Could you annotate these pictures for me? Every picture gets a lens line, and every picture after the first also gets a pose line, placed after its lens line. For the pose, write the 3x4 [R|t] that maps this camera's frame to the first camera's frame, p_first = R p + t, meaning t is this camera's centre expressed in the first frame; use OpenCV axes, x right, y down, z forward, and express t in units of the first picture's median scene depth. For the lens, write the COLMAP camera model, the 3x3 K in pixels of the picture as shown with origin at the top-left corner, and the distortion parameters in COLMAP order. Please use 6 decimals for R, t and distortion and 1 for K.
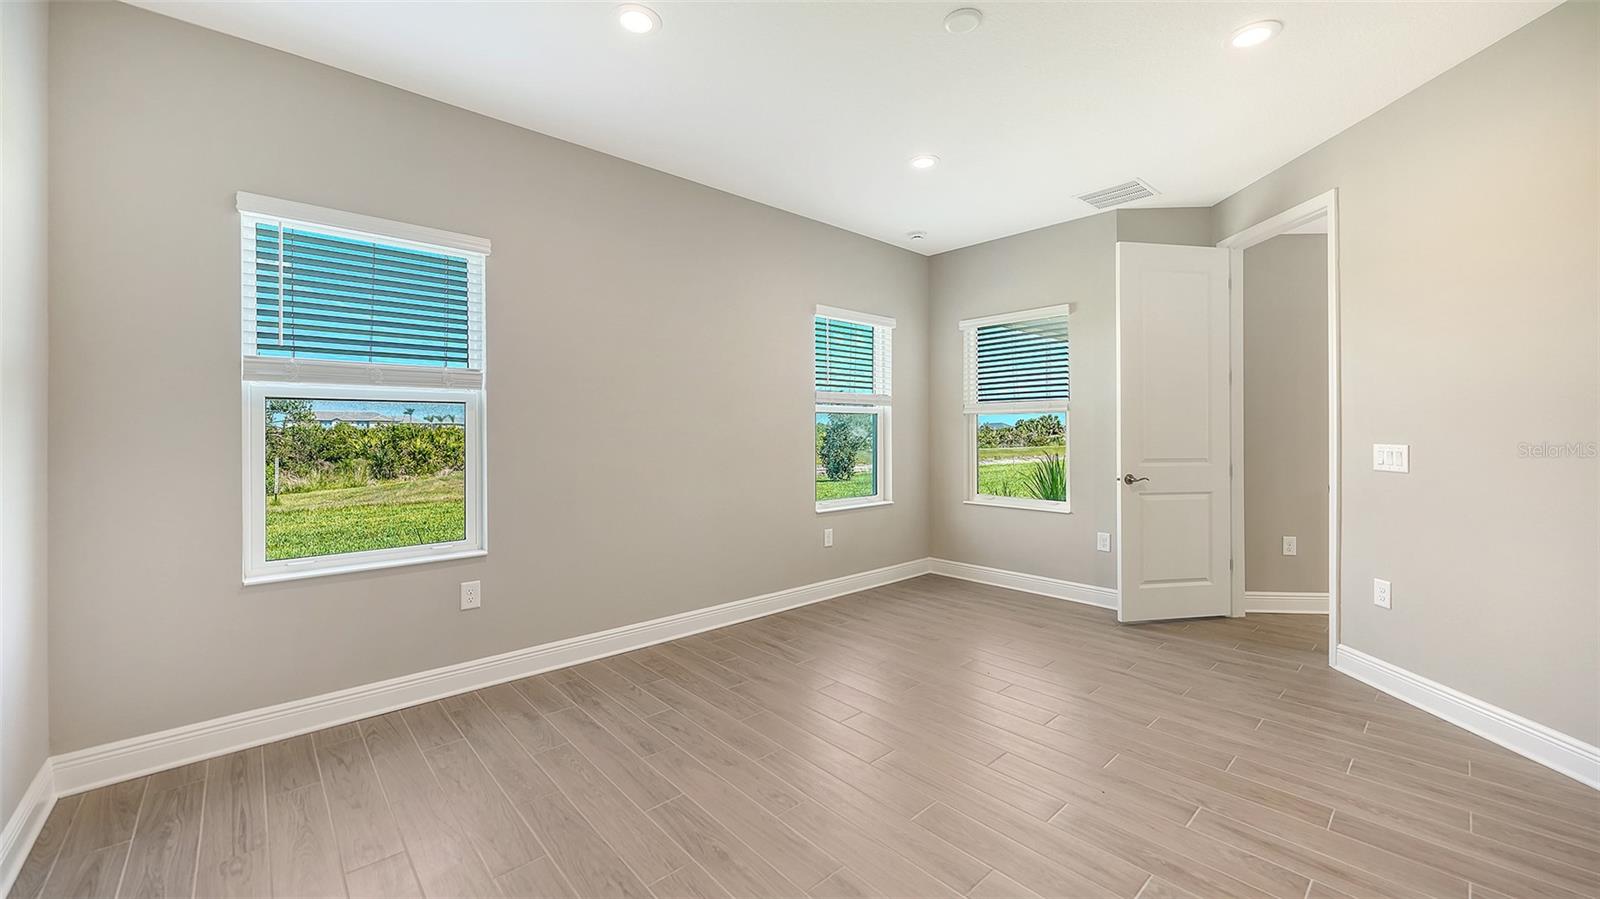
lens RADIAL K [[608.2, 0, 800.0], [0, 608.2, 449.5], [0, 0, 1]] dist [-0.001516, -0.000118]
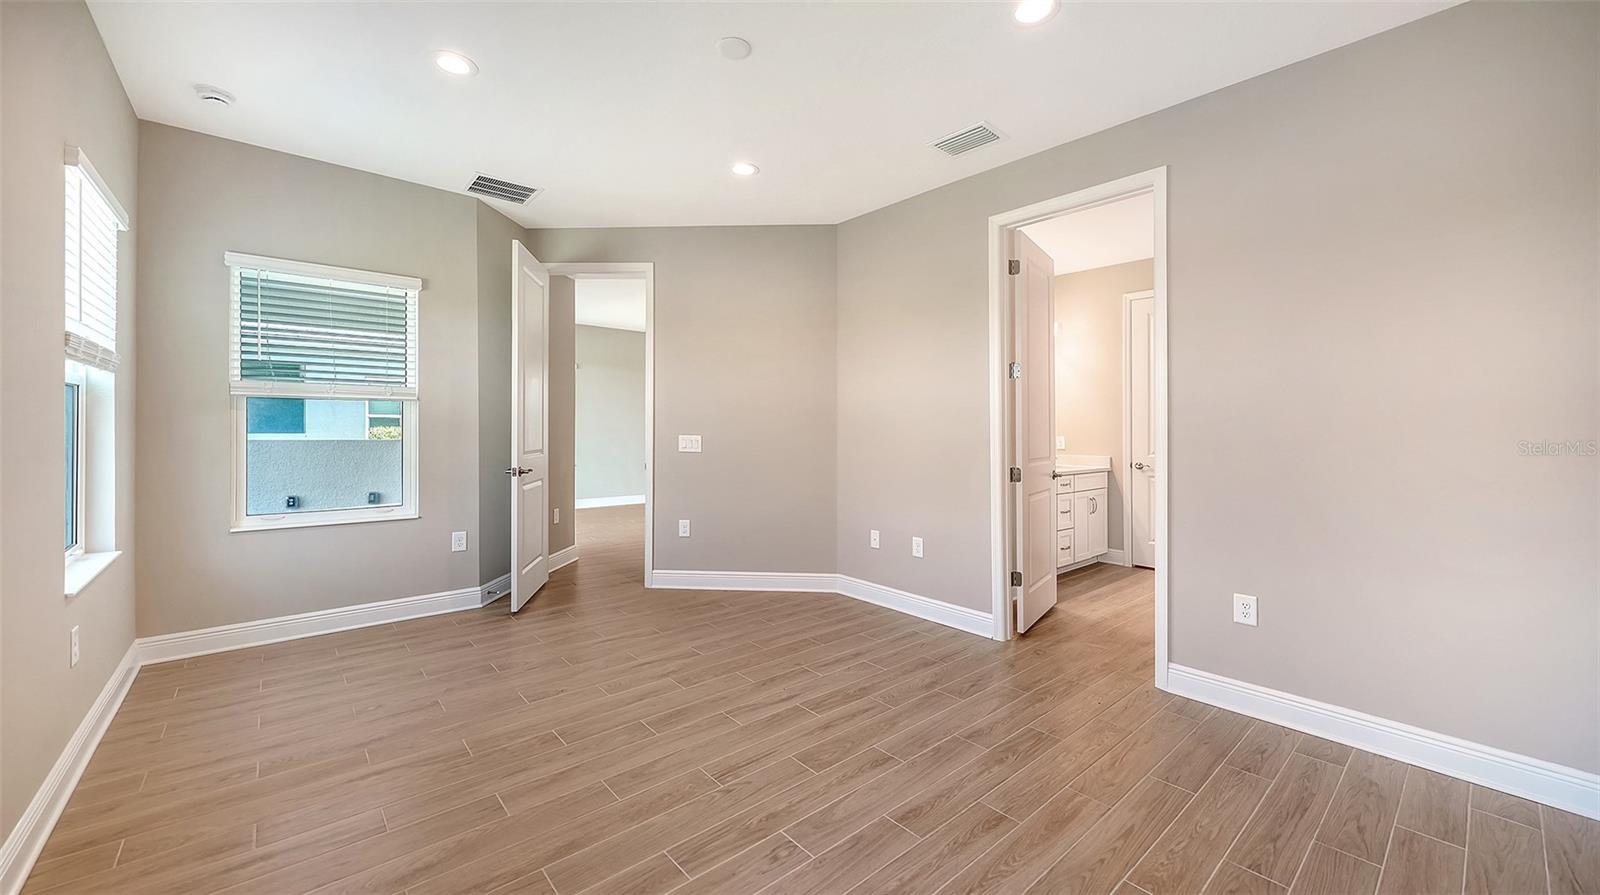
lens RADIAL K [[596.5, 0, 796.6], [0, 596.5, 439.2], [0, 0, 1]] dist [-0.001038, -0.000104]
pose [[0.029656, -0.012258, 0.999485, -0.609387], [0.019110, 0.999749, 0.011694, -0.011130], [-0.999377, 0.018753, 0.029882, 0.669119]]
